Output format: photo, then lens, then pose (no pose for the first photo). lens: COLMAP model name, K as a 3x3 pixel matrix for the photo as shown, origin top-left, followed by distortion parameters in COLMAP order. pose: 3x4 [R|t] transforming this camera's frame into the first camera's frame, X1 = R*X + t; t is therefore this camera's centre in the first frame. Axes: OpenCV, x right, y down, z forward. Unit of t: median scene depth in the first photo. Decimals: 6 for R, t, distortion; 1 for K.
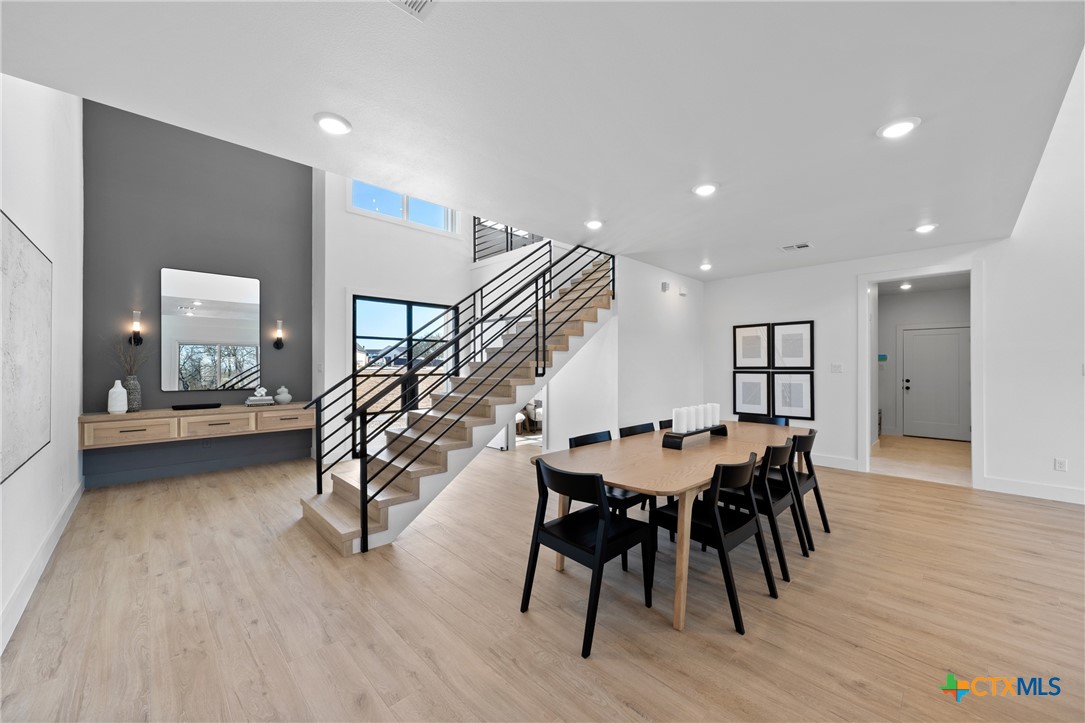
lens RADIAL K [[400.9, 0, 539.7], [0, 400.9, 365.1], [0, 0, 1]] dist [-0.001754, 0.000345]
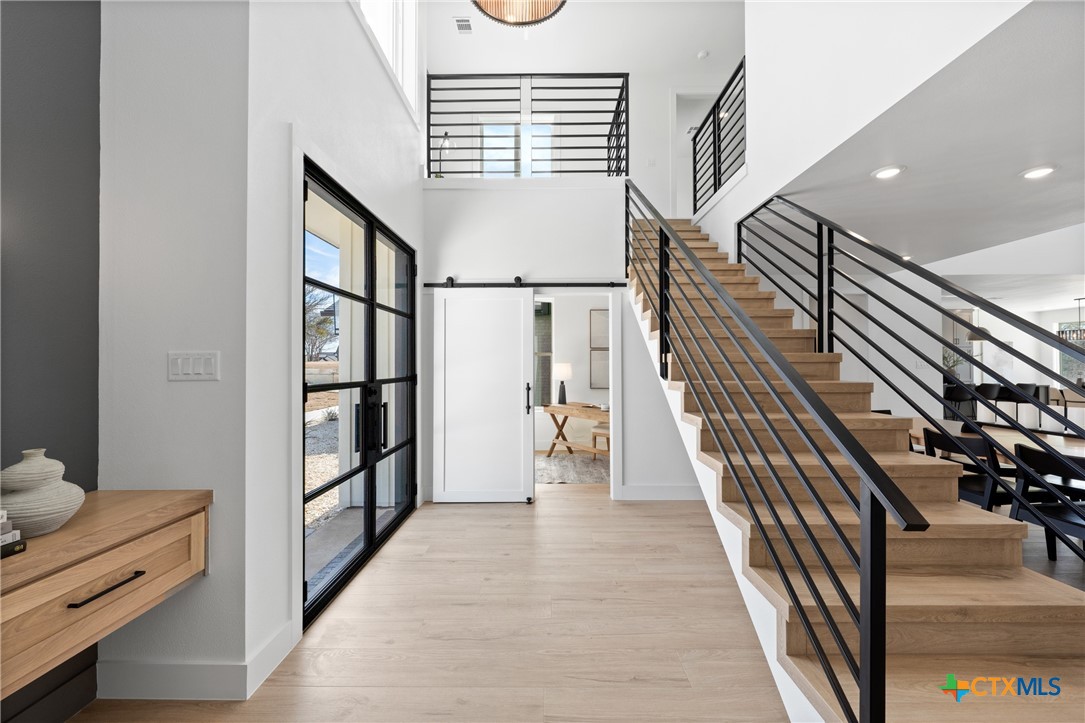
lens RADIAL K [[411.7, 0, 542.9], [0, 411.7, 358.5], [0, 0, 1]] dist [-0.001825, -0.000321]
pose [[0.707420, 0.007761, 0.706751, -0.610054], [0.002481, 0.999906, -0.013464, 0.005432], [-0.706789, 0.011278, 0.707335, 0.649038]]
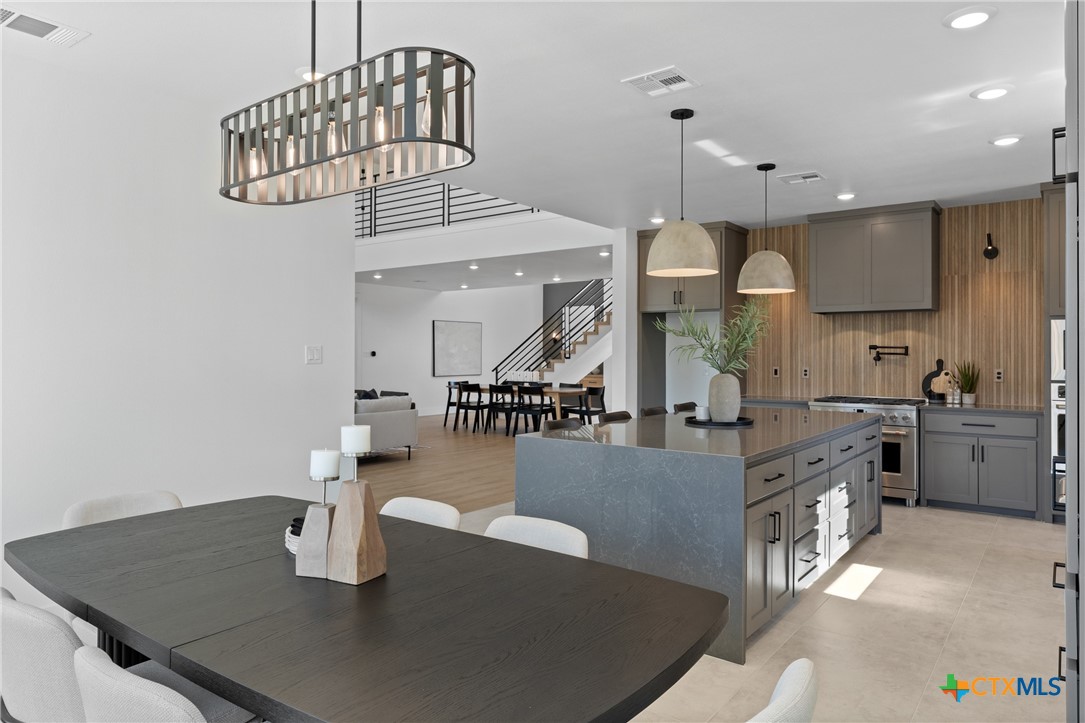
lens RADIAL K [[703.2, 0, 546.4], [0, 703.2, 348.2], [0, 0, 1]] dist [0.010998, 0.002665]
pose [[0.153774, -0.006827, -0.988082, 2.384791], [-0.002854, 0.999969, -0.007354, 0.002392], [0.988102, 0.003951, 0.153750, 0.312101]]
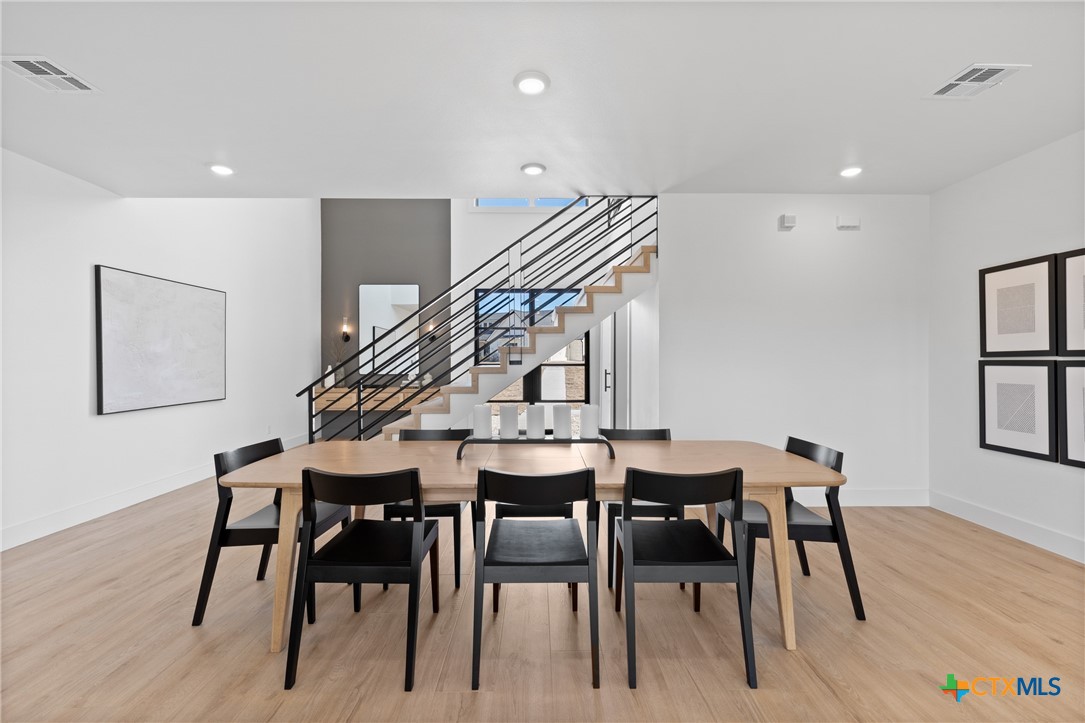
lens RADIAL K [[458.0, 0, 551.0], [0, 458.0, 358.1], [0, 0, 1]] dist [-0.003640, 0.000928]
pose [[0.735799, -0.004119, -0.677188, 0.539645], [0.001587, 0.999989, -0.004358, 0.015159], [0.677198, 0.002132, 0.735798, 0.254989]]
